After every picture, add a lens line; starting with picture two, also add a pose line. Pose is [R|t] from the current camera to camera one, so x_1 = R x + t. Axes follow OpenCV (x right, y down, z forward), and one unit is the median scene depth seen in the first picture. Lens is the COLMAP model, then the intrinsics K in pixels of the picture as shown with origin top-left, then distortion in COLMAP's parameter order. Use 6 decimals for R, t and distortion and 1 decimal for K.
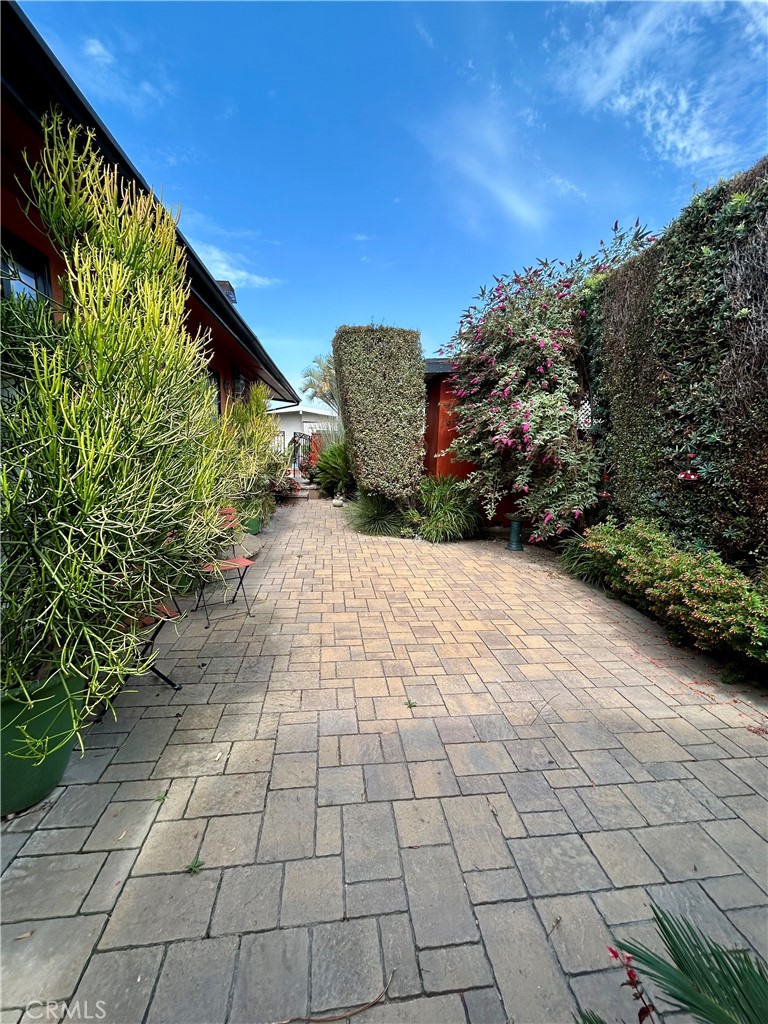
lens RADIAL K [[412.9, 0, 386.0], [0, 412.9, 512.8], [0, 0, 1]] dist [0.000889, 0.001452]
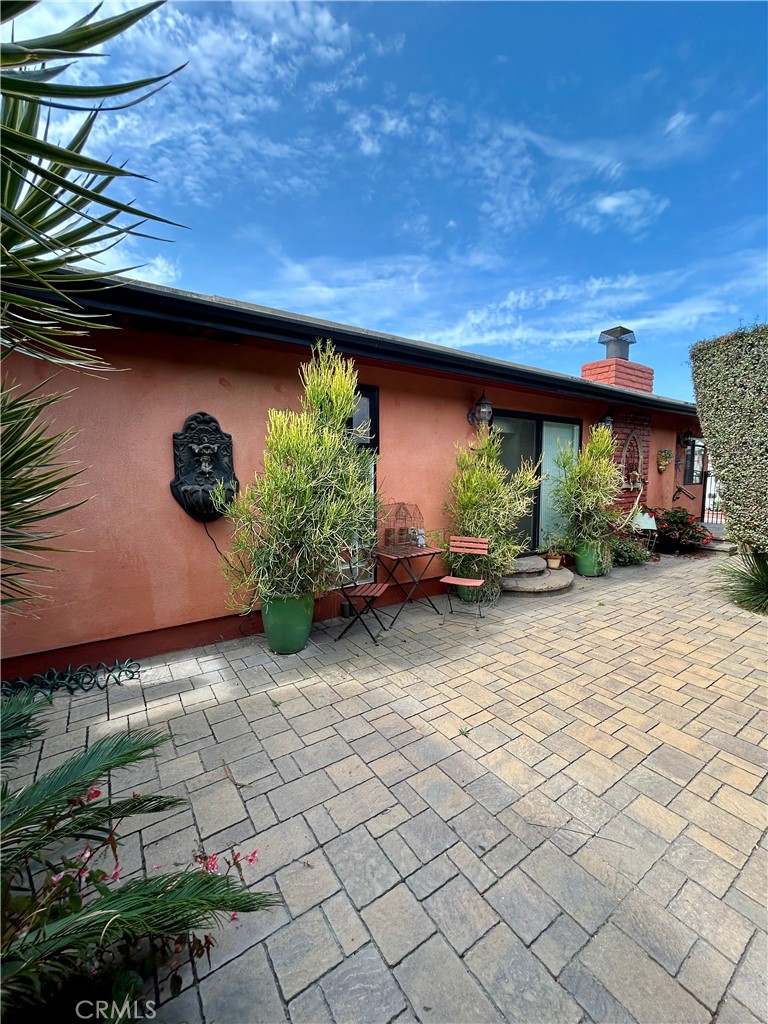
lens RADIAL K [[412.9, 0, 386.0], [0, 412.9, 512.8], [0, 0, 1]] dist [0.000889, 0.001452]
pose [[0.443897, 0.048701, -0.894753, 0.604095], [-0.134550, 0.990824, -0.012822, -0.034118], [0.885918, 0.126081, 0.446377, 0.194321]]
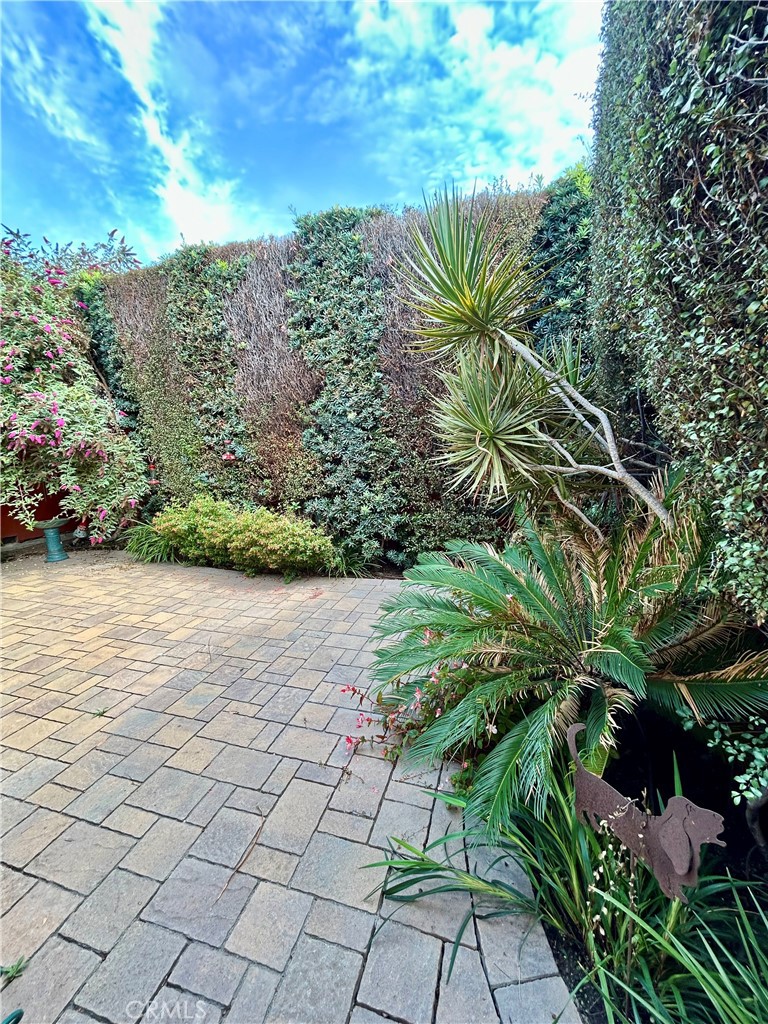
lens RADIAL K [[412.9, 0, 386.0], [0, 412.9, 512.8], [0, 0, 1]] dist [0.000889, 0.001452]
pose [[0.412785, -0.205260, 0.887399, -0.288997], [0.187226, 0.972593, 0.137875, 0.001020], [-0.891378, 0.109232, 0.439902, -0.045364]]
